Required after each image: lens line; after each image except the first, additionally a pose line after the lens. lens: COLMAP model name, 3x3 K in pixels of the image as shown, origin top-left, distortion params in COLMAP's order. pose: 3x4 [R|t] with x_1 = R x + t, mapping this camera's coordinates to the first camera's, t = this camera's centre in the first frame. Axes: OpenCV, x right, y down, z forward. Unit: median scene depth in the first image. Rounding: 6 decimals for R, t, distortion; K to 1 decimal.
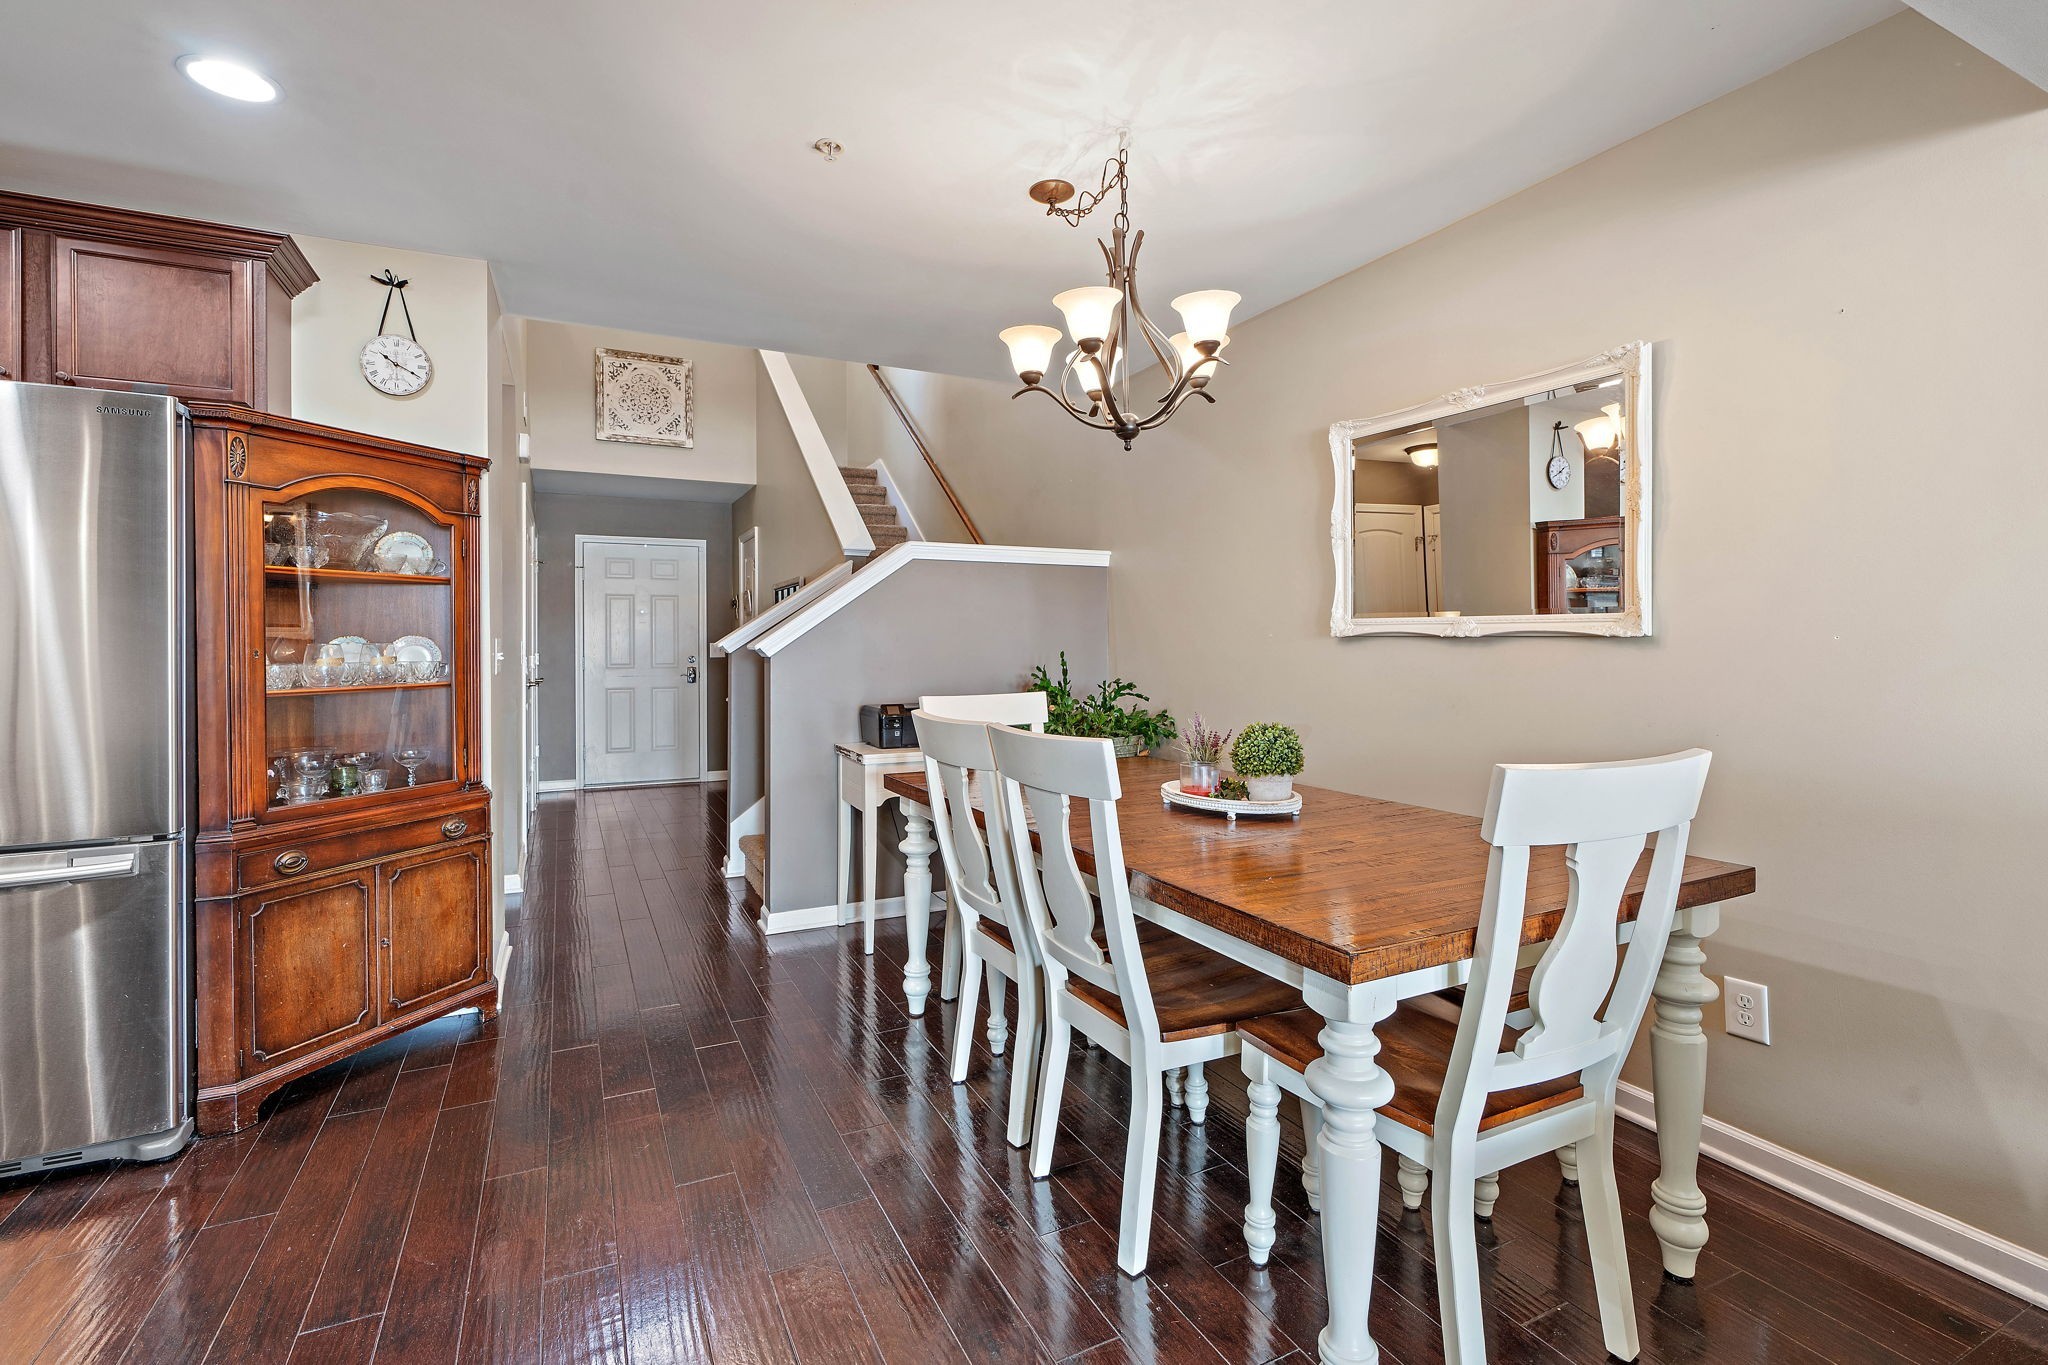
lens RADIAL K [[926.0, 0, 1006.7], [0, 926.0, 657.4], [0, 0, 1]] dist [-0.012553, 0.005627]
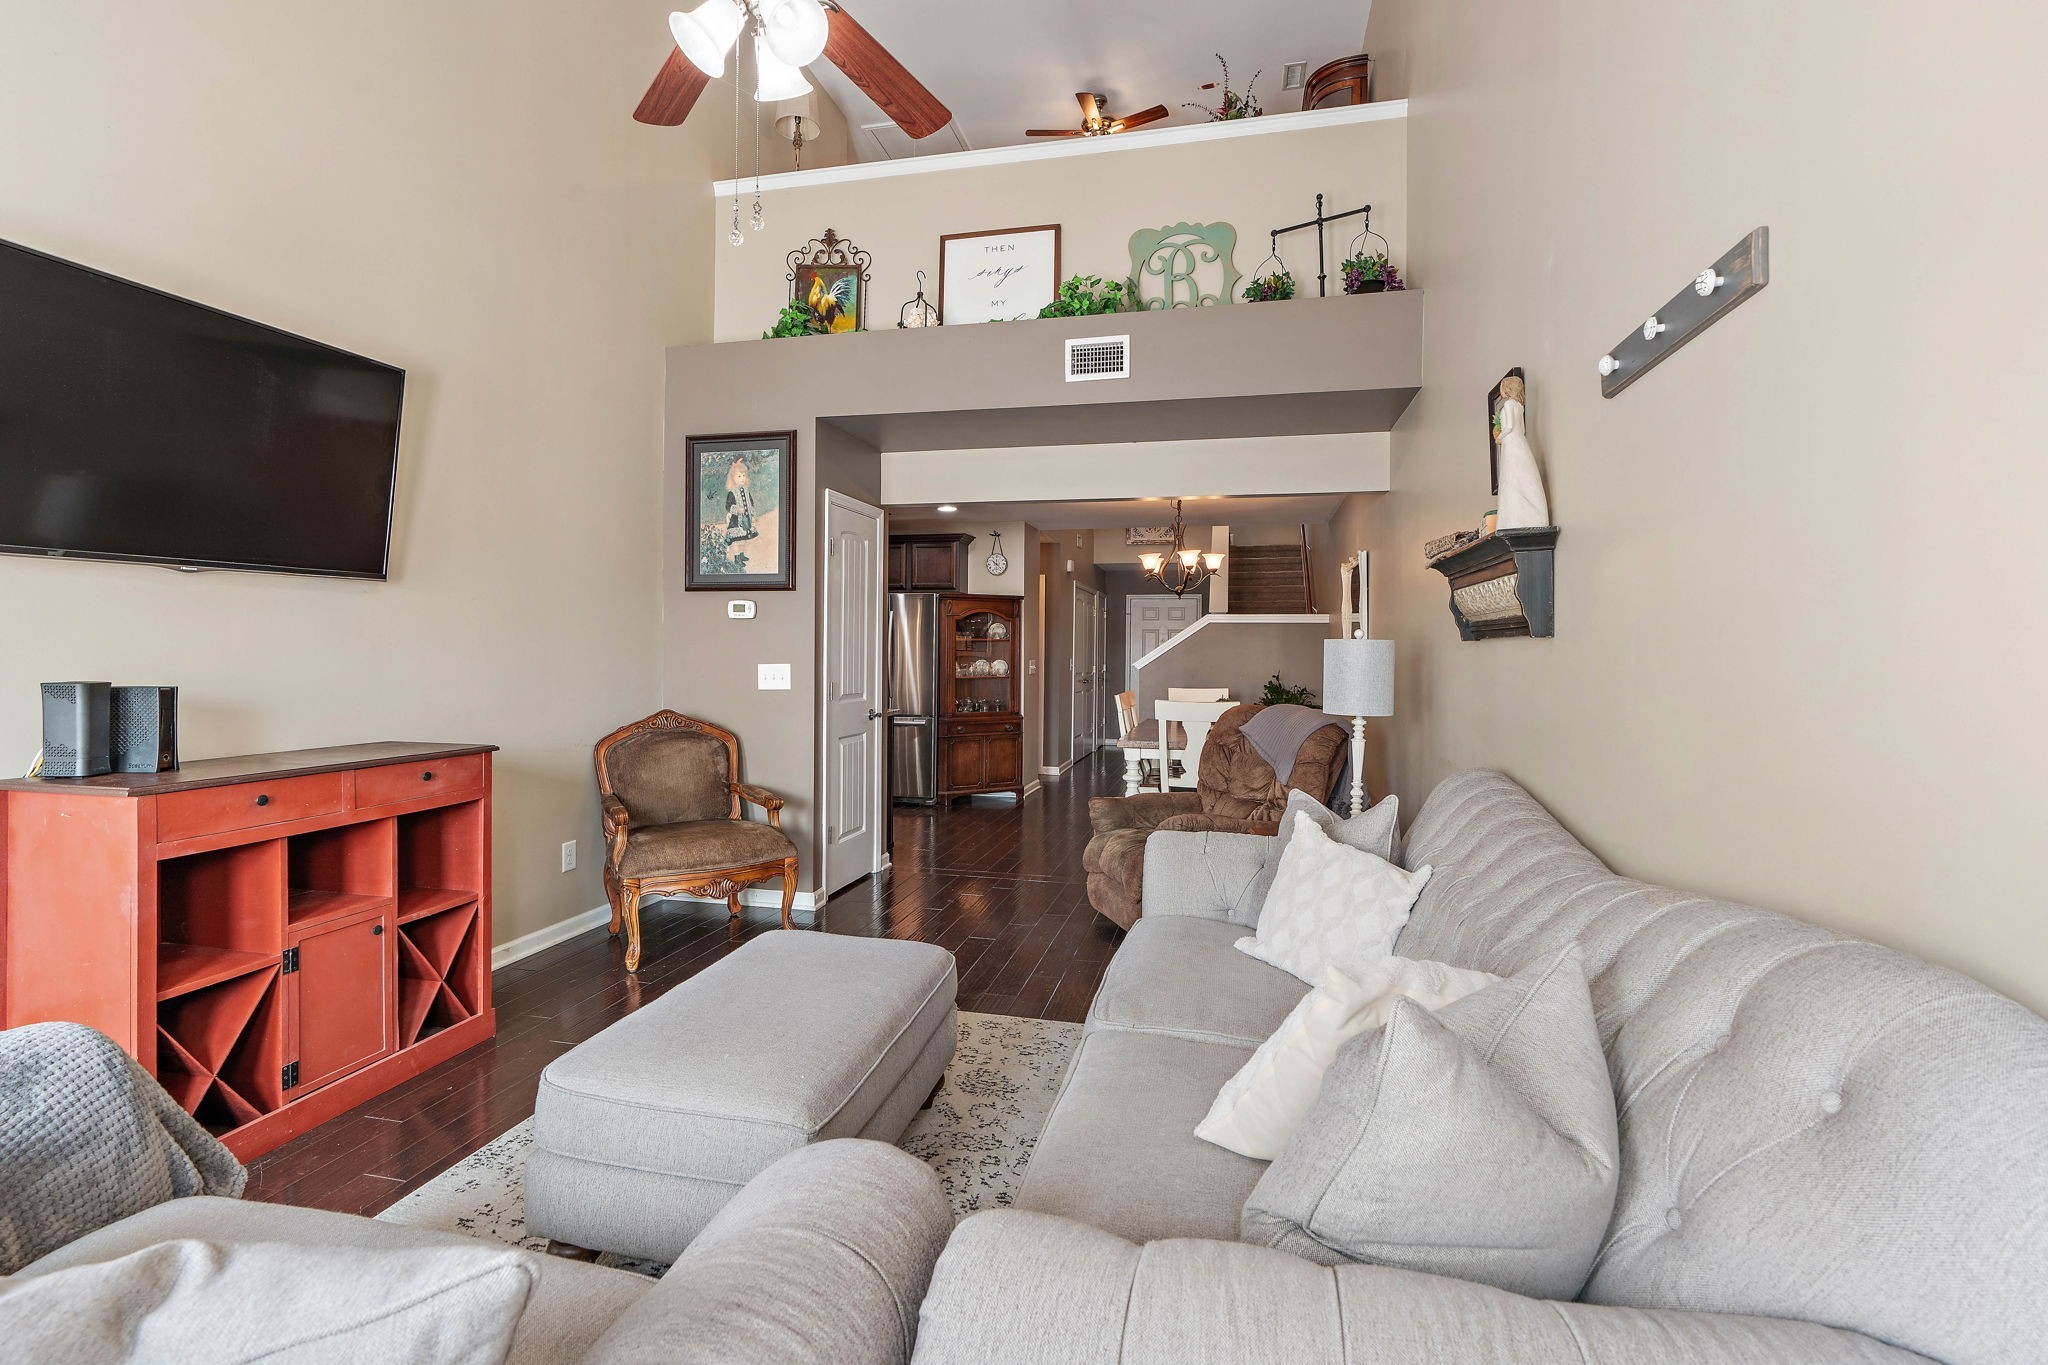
lens RADIAL K [[962.5, 0, 1020.2], [0, 962.5, 657.9], [0, 0, 1]] dist [-0.003431, 0.000289]
pose [[0.779017, 0.013919, -0.626848, 1.383468], [-0.020609, 0.999782, -0.003412, -0.021785], [0.626664, 0.015577, 0.779134, -1.392879]]
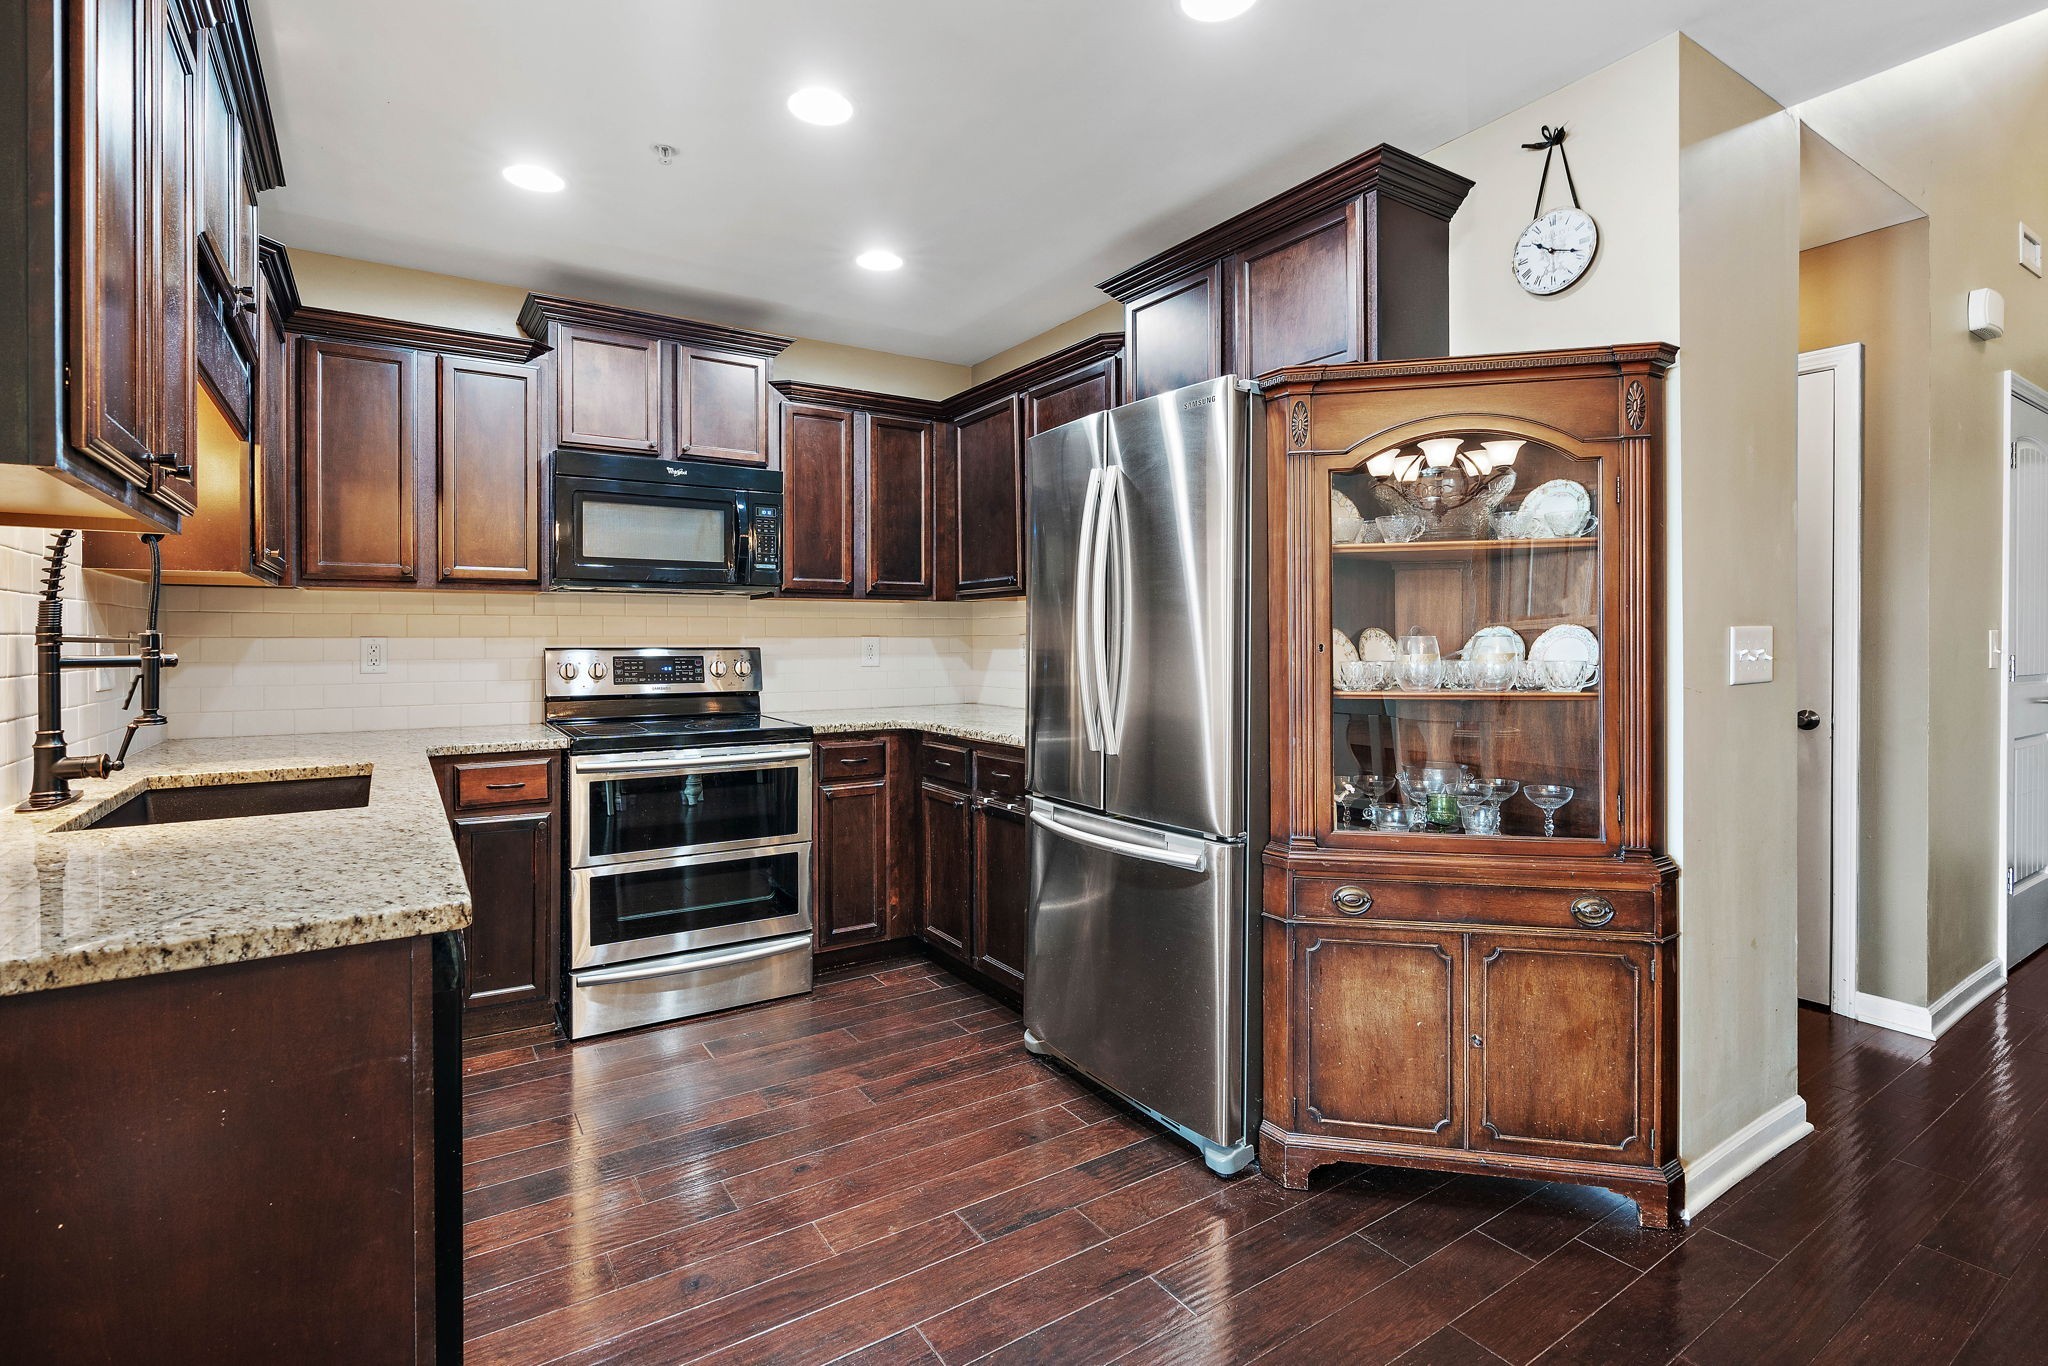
lens RADIAL K [[970.7, 0, 1003.0], [0, 970.7, 645.9], [0, 0, 1]] dist [-0.007124, 0.000307]
pose [[0.128418, 0.007615, -0.991691, 0.042314], [-0.011044, 0.999919, 0.006248, -0.007461], [0.991659, 0.010150, 0.128492, 0.519911]]
